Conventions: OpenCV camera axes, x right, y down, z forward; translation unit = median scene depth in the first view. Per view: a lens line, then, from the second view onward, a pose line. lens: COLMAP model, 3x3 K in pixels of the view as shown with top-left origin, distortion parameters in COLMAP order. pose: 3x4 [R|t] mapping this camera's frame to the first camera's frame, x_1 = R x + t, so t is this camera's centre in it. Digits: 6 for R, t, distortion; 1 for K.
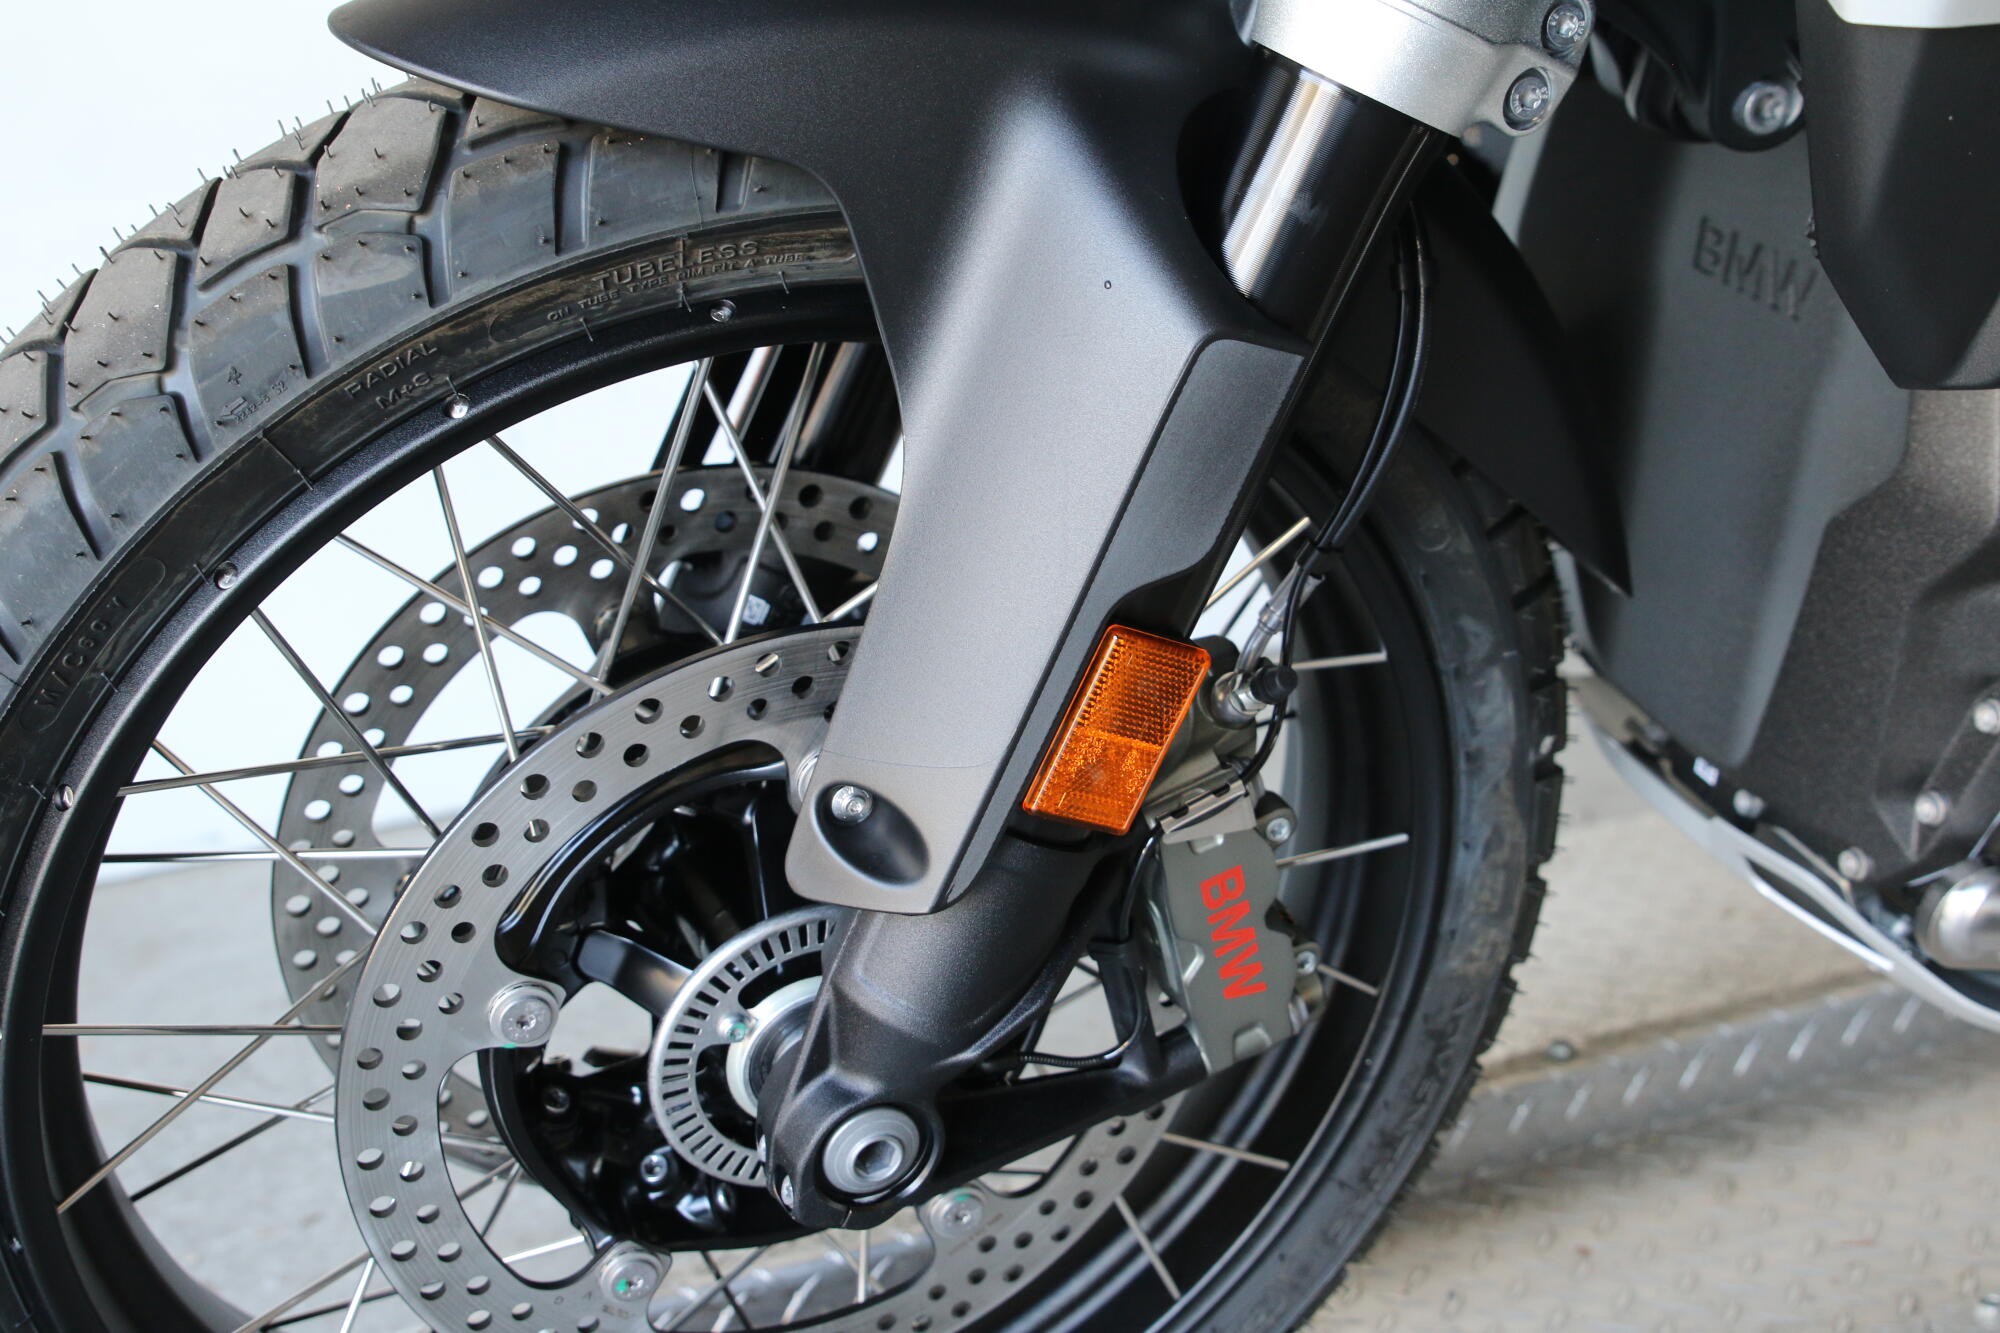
lens RADIAL K [[2489.0, 0, 1004.9], [0, 2489.0, 630.8], [0, 0, 1]] dist [-0.108704, 0.096879]
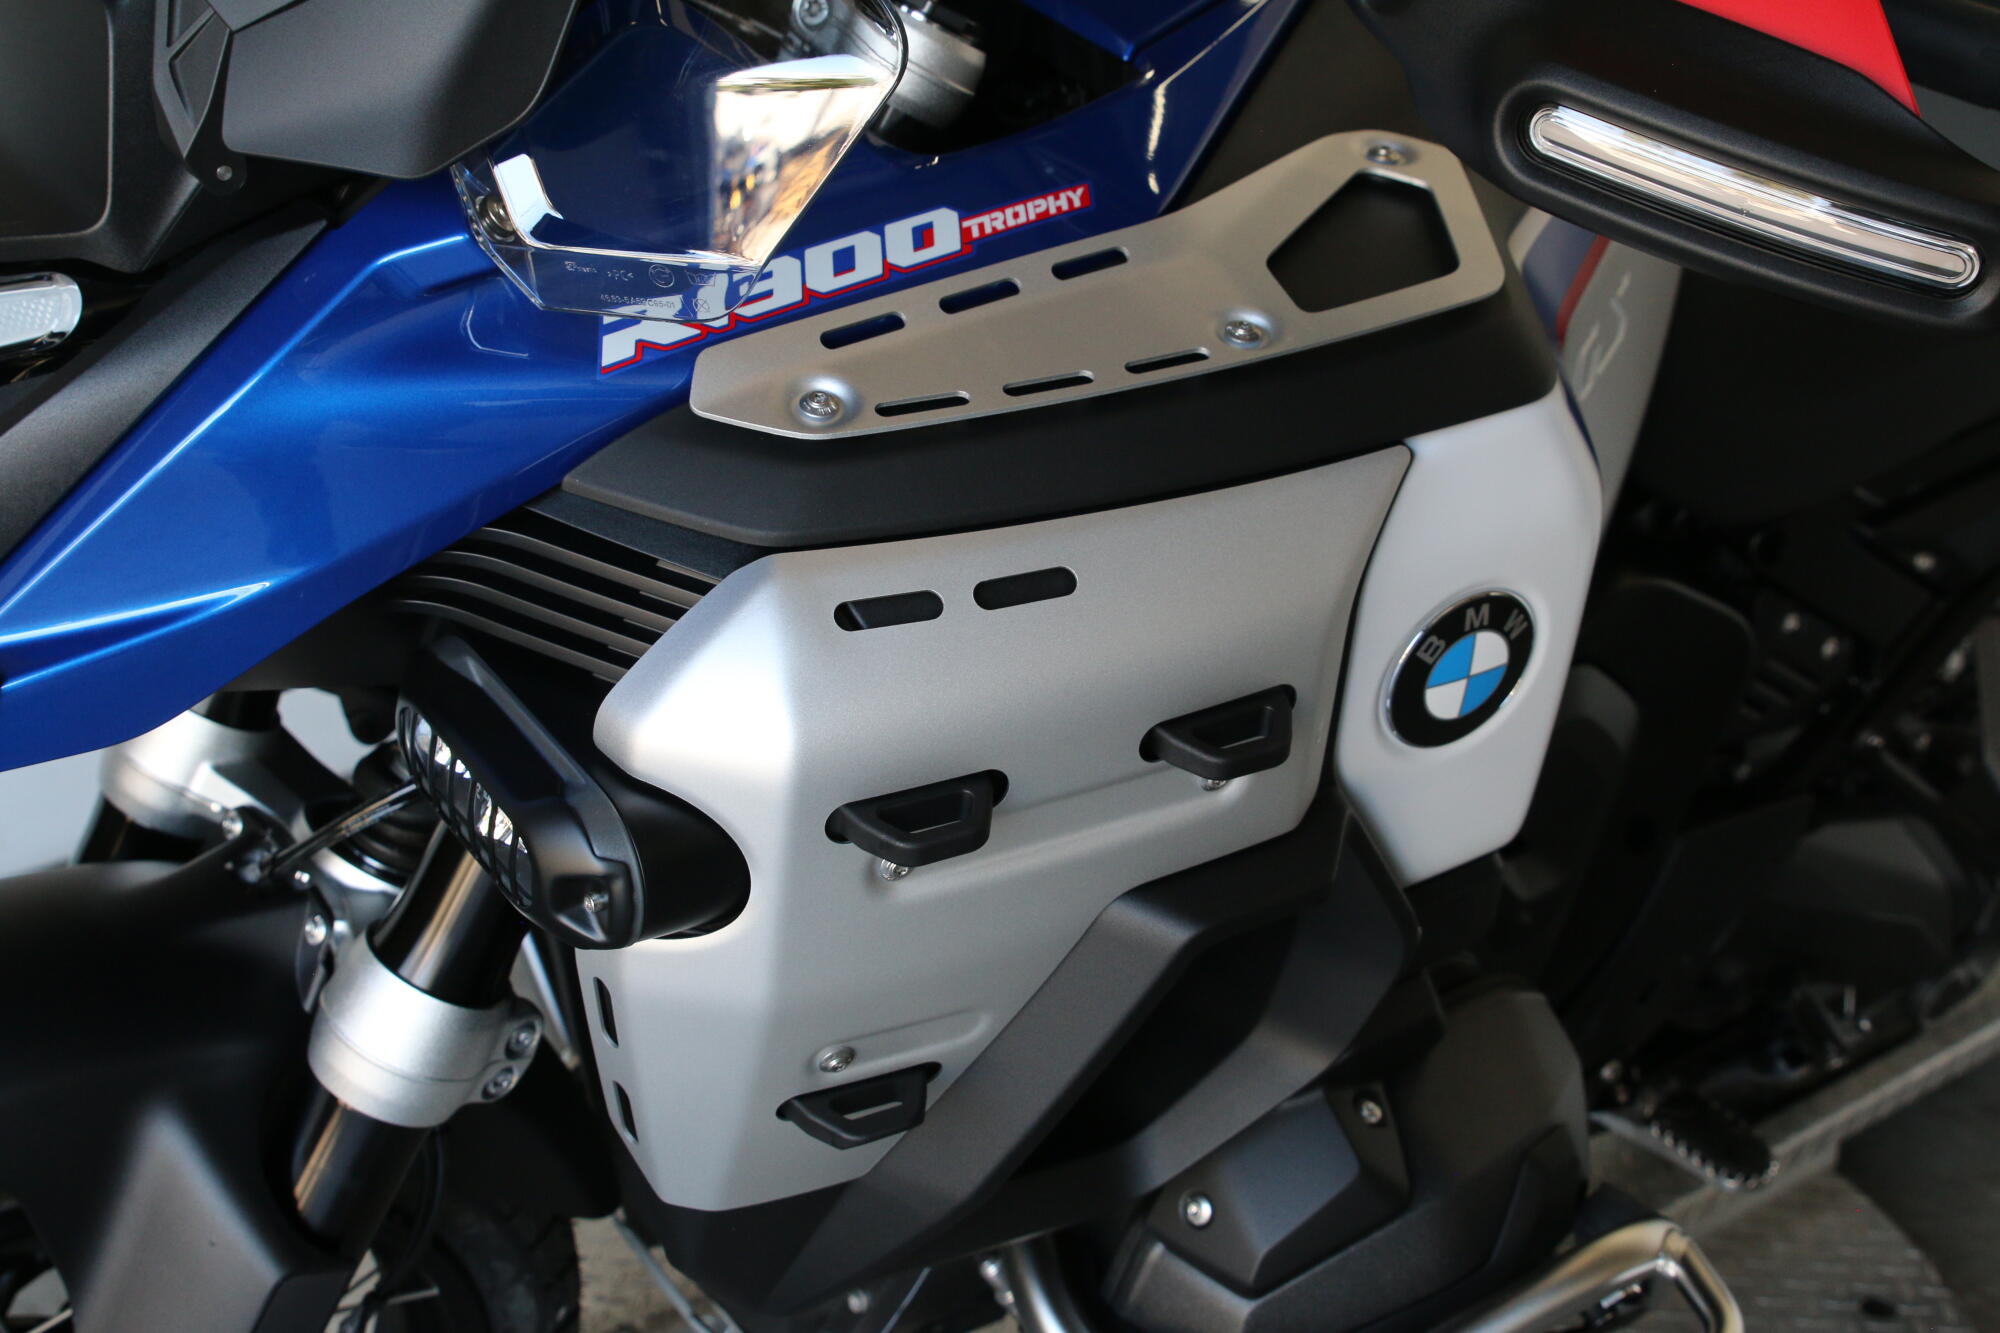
lens RADIAL K [[2489.0, 0, 1004.9], [0, 2489.0, 630.8], [0, 0, 1]] dist [-0.108704, 0.096879]
pose [[0.949585, -0.032207, 0.311850, 0.045704], [0.000696, 0.994923, 0.100633, -0.639978], [-0.313508, -0.095343, 0.944787, -0.484180]]
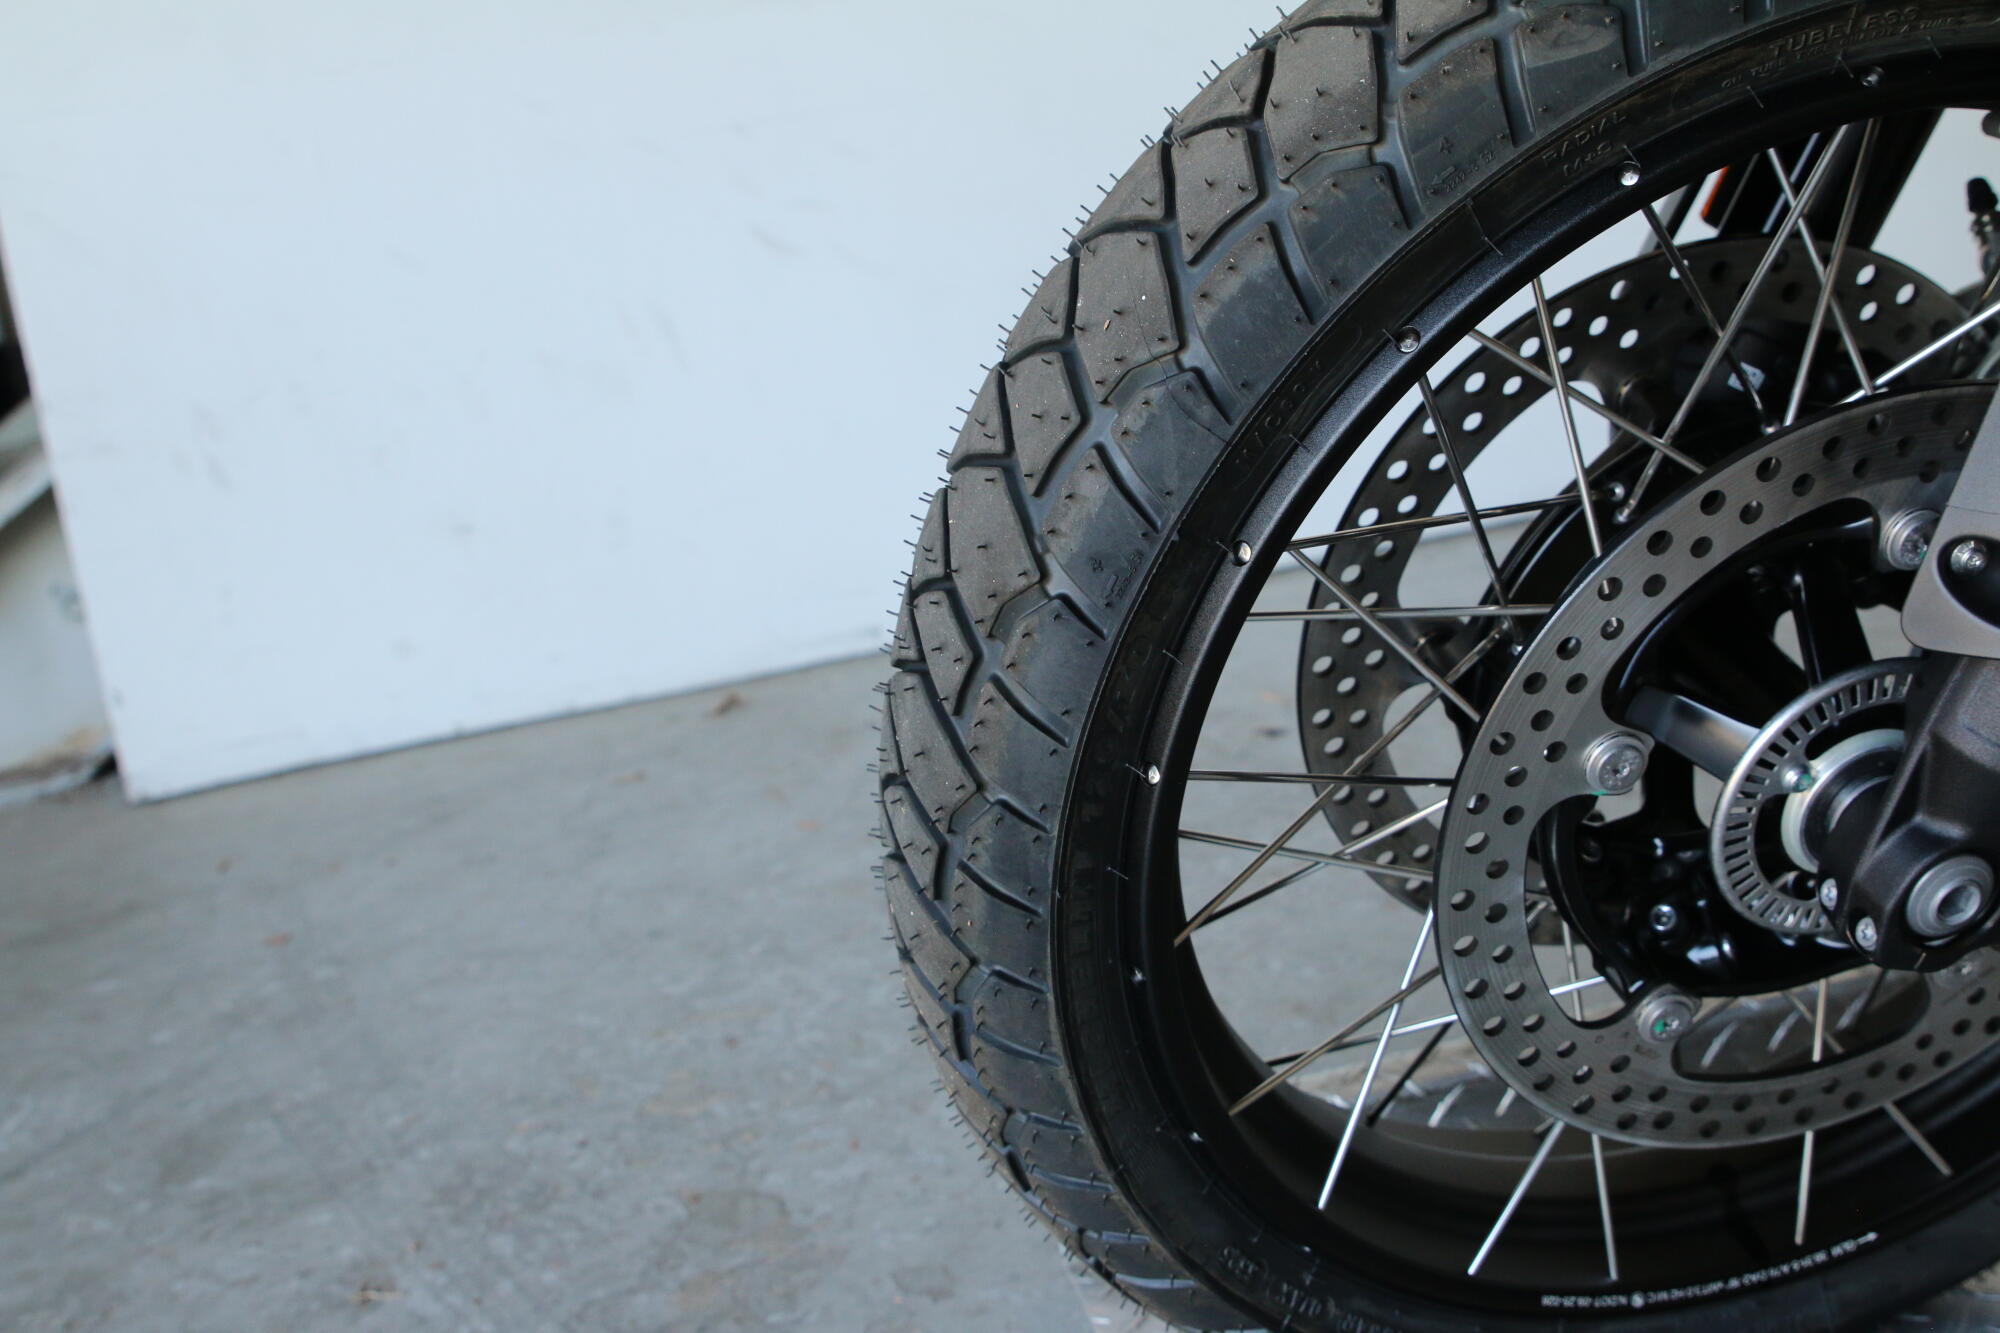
lens RADIAL K [[2489.0, 0, 1004.9], [0, 2489.0, 630.8], [0, 0, 1]] dist [-0.108704, 0.096879]
pose [[0.986249, 0.000020, -0.165266, -0.309670], [0.012431, 0.997158, 0.074310, 0.020595], [0.164798, -0.075343, 0.983446, -0.075164]]
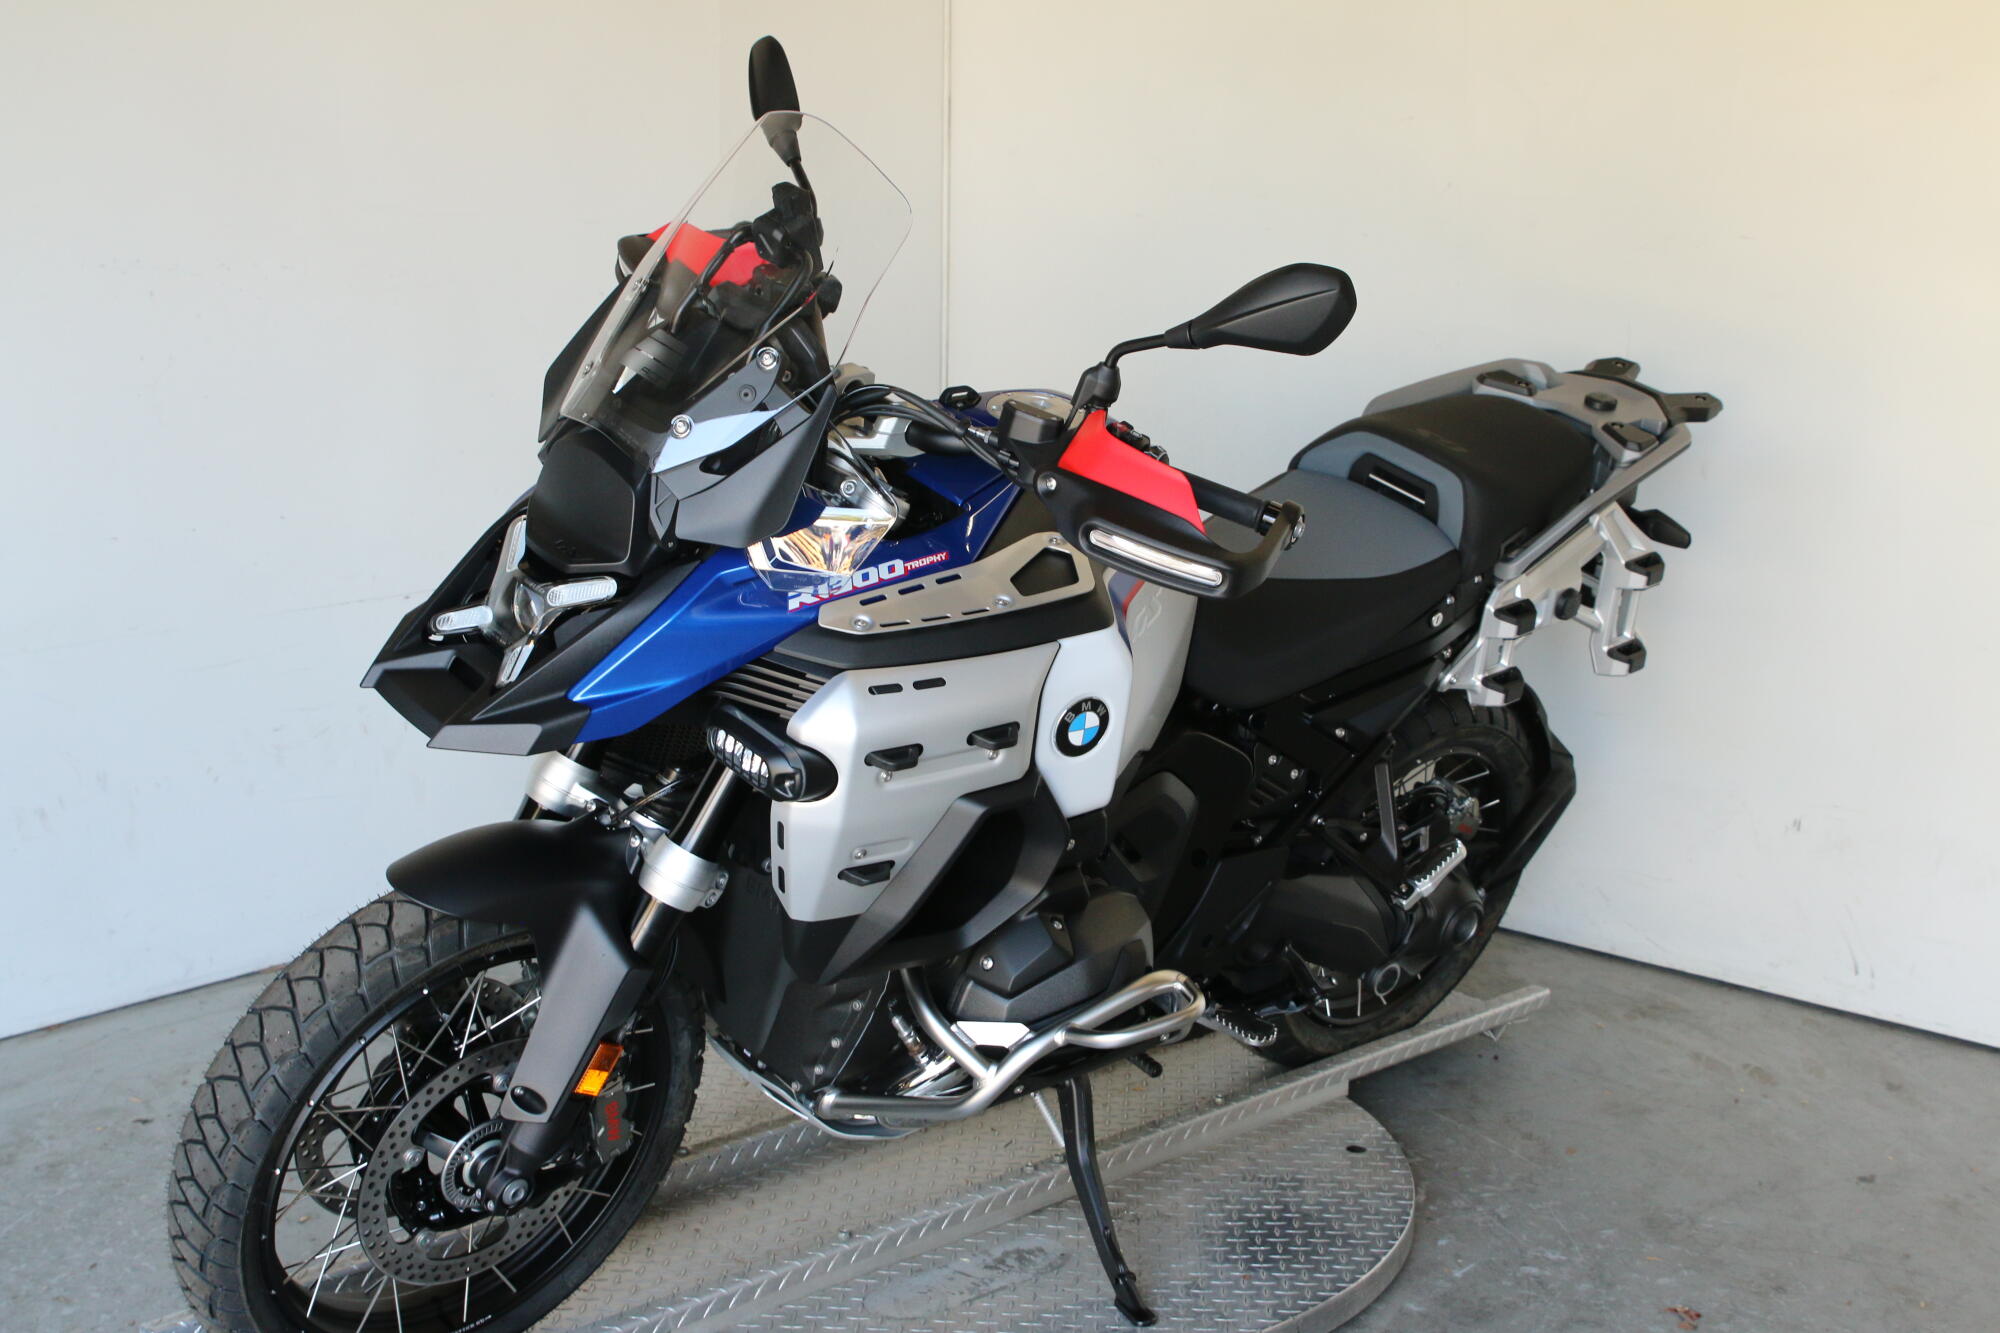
lens RADIAL K [[2507.2, 0, 1008.6], [0, 2507.2, 649.3], [0, 0, 1]] dist [-0.113692, 0.128873]
pose [[0.919255, 0.016854, 0.393302, -0.880198], [-0.004213, 0.999447, -0.032981, -0.474184], [-0.393641, 0.028661, 0.918818, -2.704768]]
